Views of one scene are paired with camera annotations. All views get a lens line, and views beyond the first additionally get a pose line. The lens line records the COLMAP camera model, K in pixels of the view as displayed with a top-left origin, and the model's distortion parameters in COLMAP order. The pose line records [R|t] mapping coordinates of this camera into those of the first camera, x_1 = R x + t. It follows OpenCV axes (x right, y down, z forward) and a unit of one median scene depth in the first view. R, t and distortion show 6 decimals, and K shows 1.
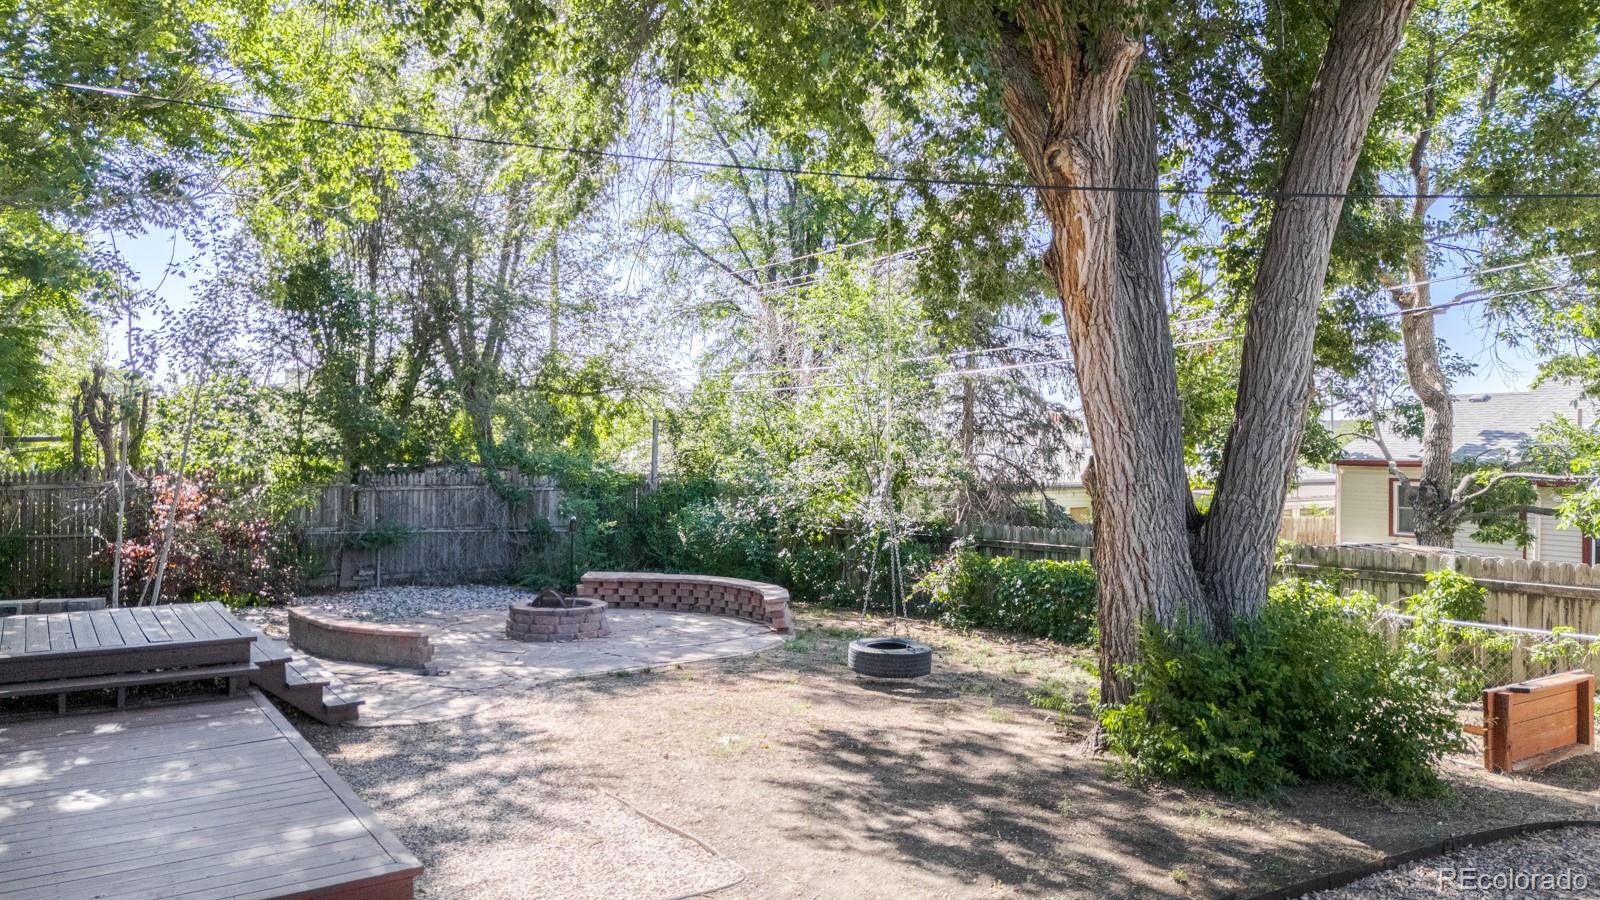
lens RADIAL K [[1128.6, 0, 800.0], [0, 1128.6, 450.0], [0, 0, 1]] dist [0.080900, -0.107019]
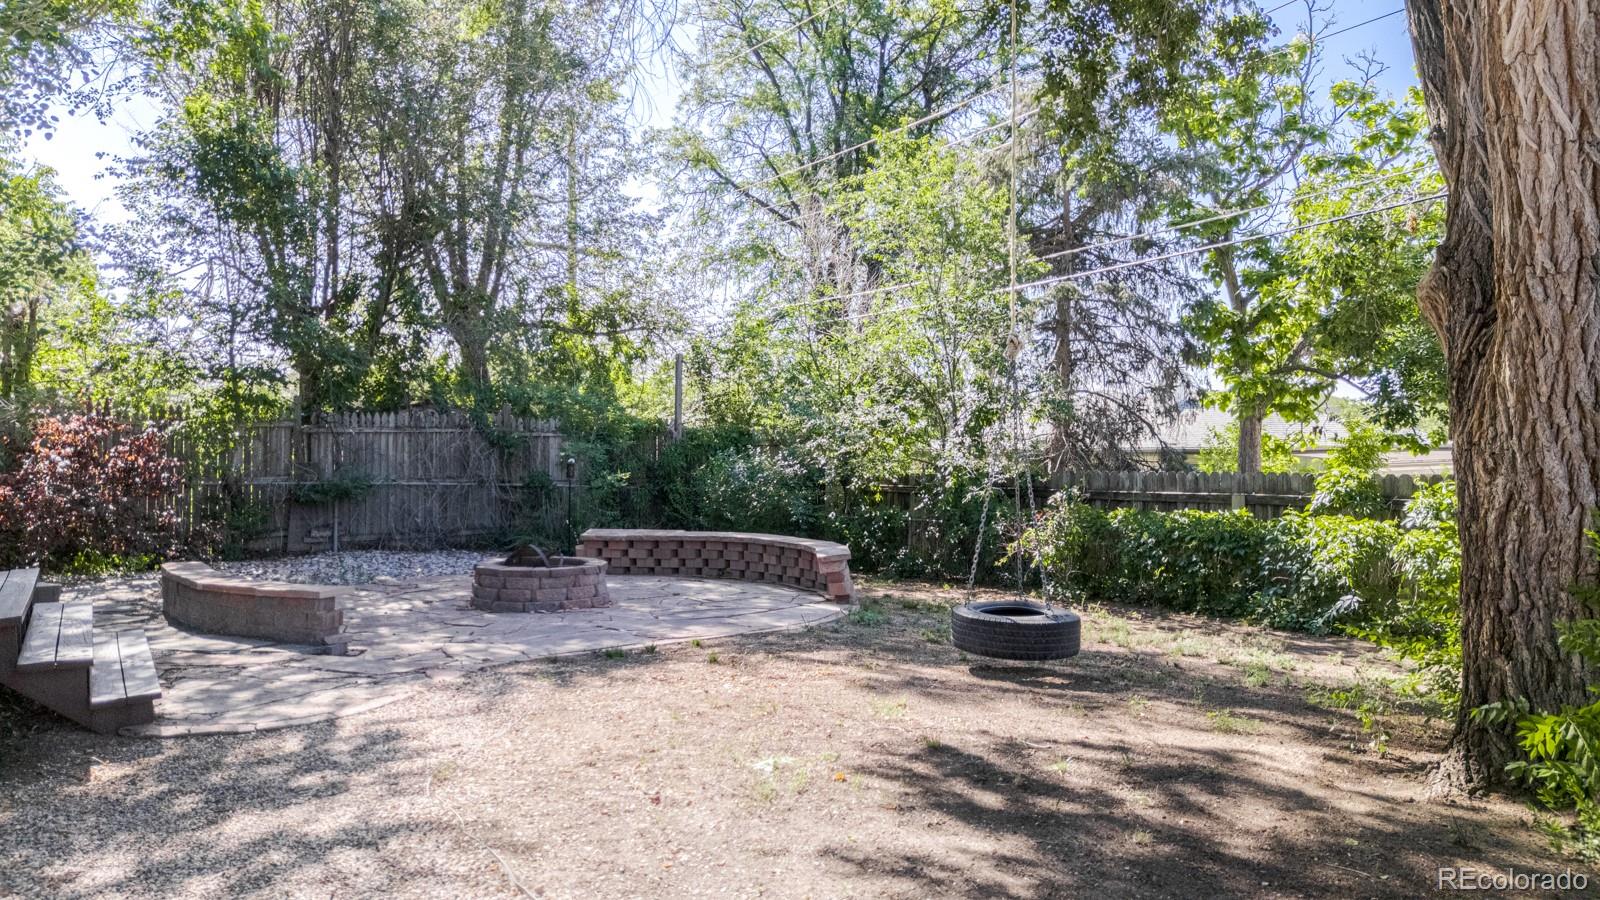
lens RADIAL K [[1128.6, 0, 800.0], [0, 1128.6, 450.0], [0, 0, 1]] dist [0.080900, -0.107019]
pose [[0.999418, -0.004564, -0.033805, -0.013567], [0.004780, 0.999969, 0.006296, 0.044584], [0.033776, -0.006454, 0.999409, 0.202684]]
